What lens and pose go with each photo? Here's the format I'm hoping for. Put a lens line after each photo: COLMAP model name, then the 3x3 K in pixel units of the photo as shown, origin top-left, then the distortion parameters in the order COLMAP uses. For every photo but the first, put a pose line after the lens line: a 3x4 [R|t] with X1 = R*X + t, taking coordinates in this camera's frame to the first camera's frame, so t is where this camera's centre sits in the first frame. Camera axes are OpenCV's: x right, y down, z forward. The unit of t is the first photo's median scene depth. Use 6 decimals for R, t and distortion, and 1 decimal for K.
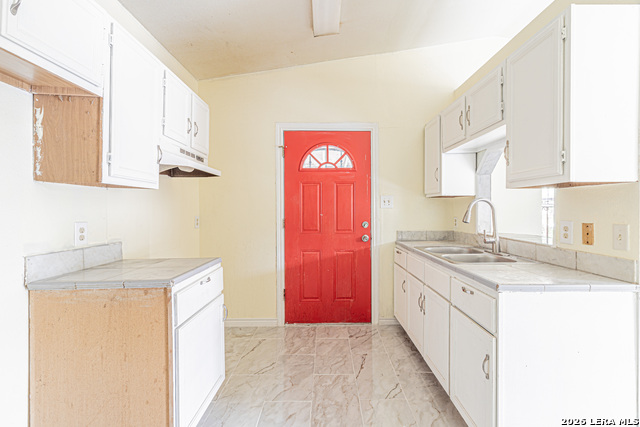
lens RADIAL K [[298.9, 0, 322.1], [0, 298.9, 208.8], [0, 0, 1]] dist [0.000897, 0.000400]
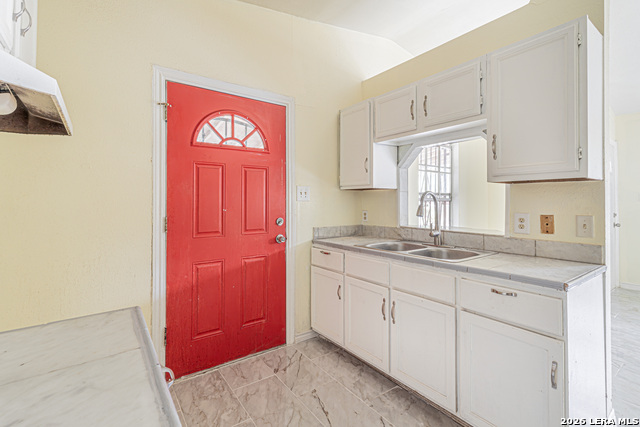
lens RADIAL K [[299.2, 0, 318.5], [0, 299.2, 197.5], [0, 0, 1]] dist [0.000564, 0.000191]
pose [[0.805670, 0.011680, 0.592250, -0.249311], [-0.002797, 0.999869, -0.015915, 0.001133], [-0.592359, 0.011166, 0.805597, 0.297236]]
